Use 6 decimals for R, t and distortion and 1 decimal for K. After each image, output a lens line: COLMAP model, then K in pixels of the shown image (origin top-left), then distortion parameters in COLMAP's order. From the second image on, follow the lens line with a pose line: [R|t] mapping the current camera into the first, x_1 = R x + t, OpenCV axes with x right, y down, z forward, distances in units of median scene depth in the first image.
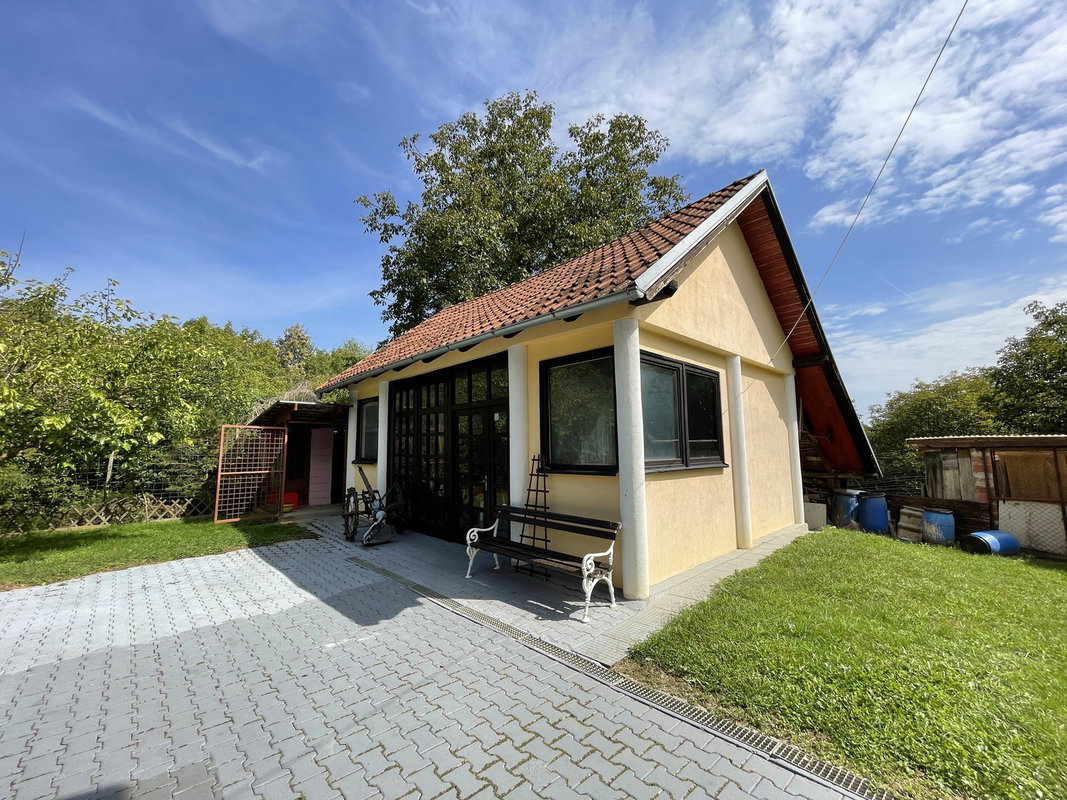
lens RADIAL K [[434.2, 0, 534.1], [0, 434.2, 403.9], [0, 0, 1]] dist [-0.002682, 0.000685]
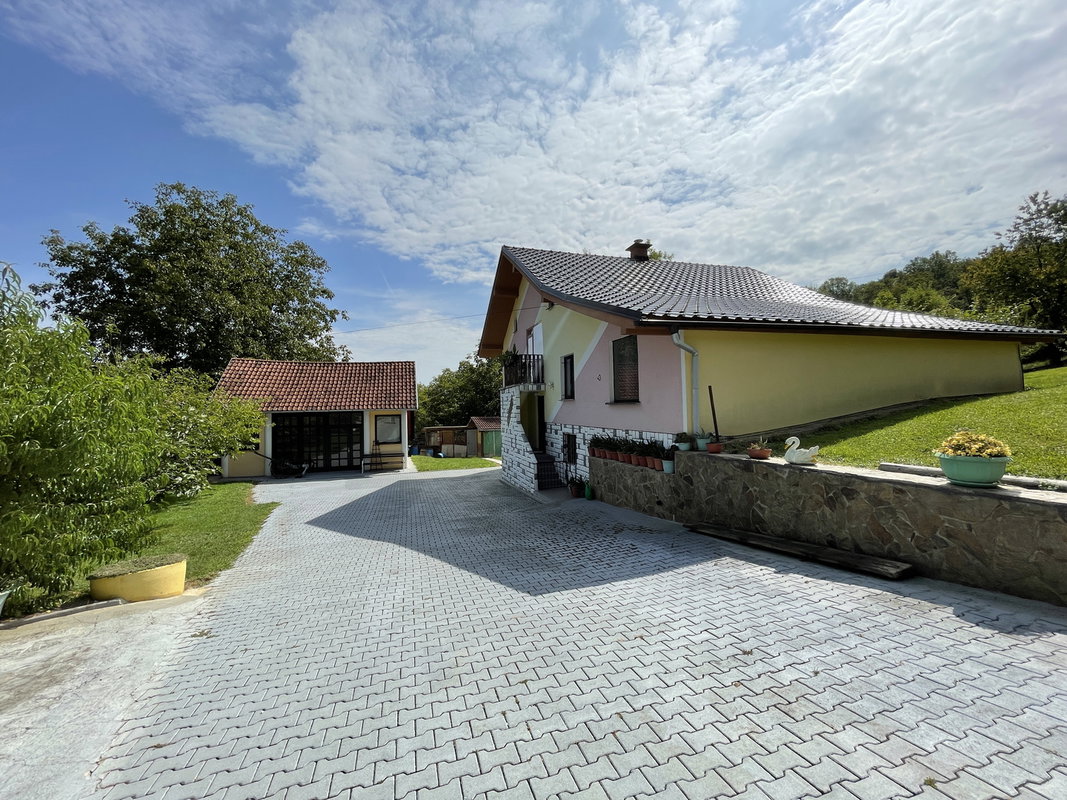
lens RADIAL K [[436.8, 0, 534.0], [0, 436.8, 393.2], [0, 0, 1]] dist [-0.002245, -0.000032]
pose [[0.449832, 0.027199, 0.892699, -1.865655], [-0.059995, 0.998199, -0.000182, -0.253872], [-0.891096, -0.053476, 0.450653, -1.318608]]
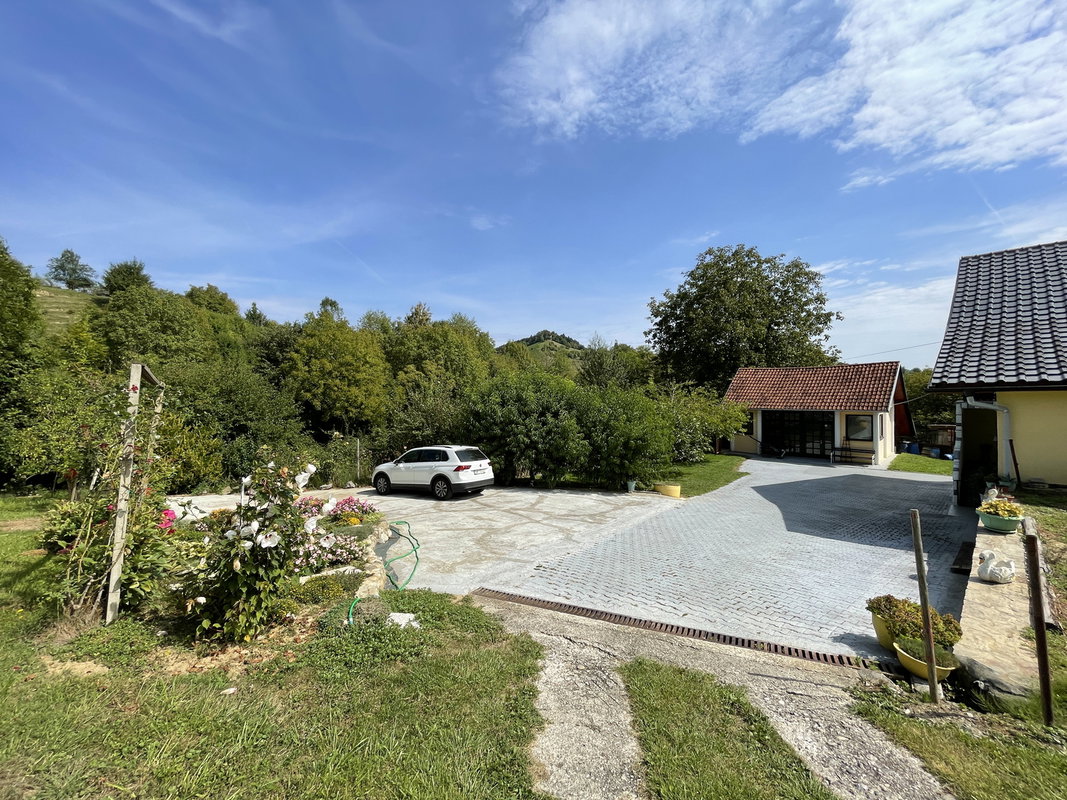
lens RADIAL K [[434.2, 0, 534.1], [0, 434.2, 403.9], [0, 0, 1]] dist [-0.002682, 0.000685]
pose [[0.999782, -0.012048, -0.017045, -2.041756], [0.013861, 0.993766, 0.110623, -0.492377], [0.015606, -0.110836, 0.993716, -2.269143]]
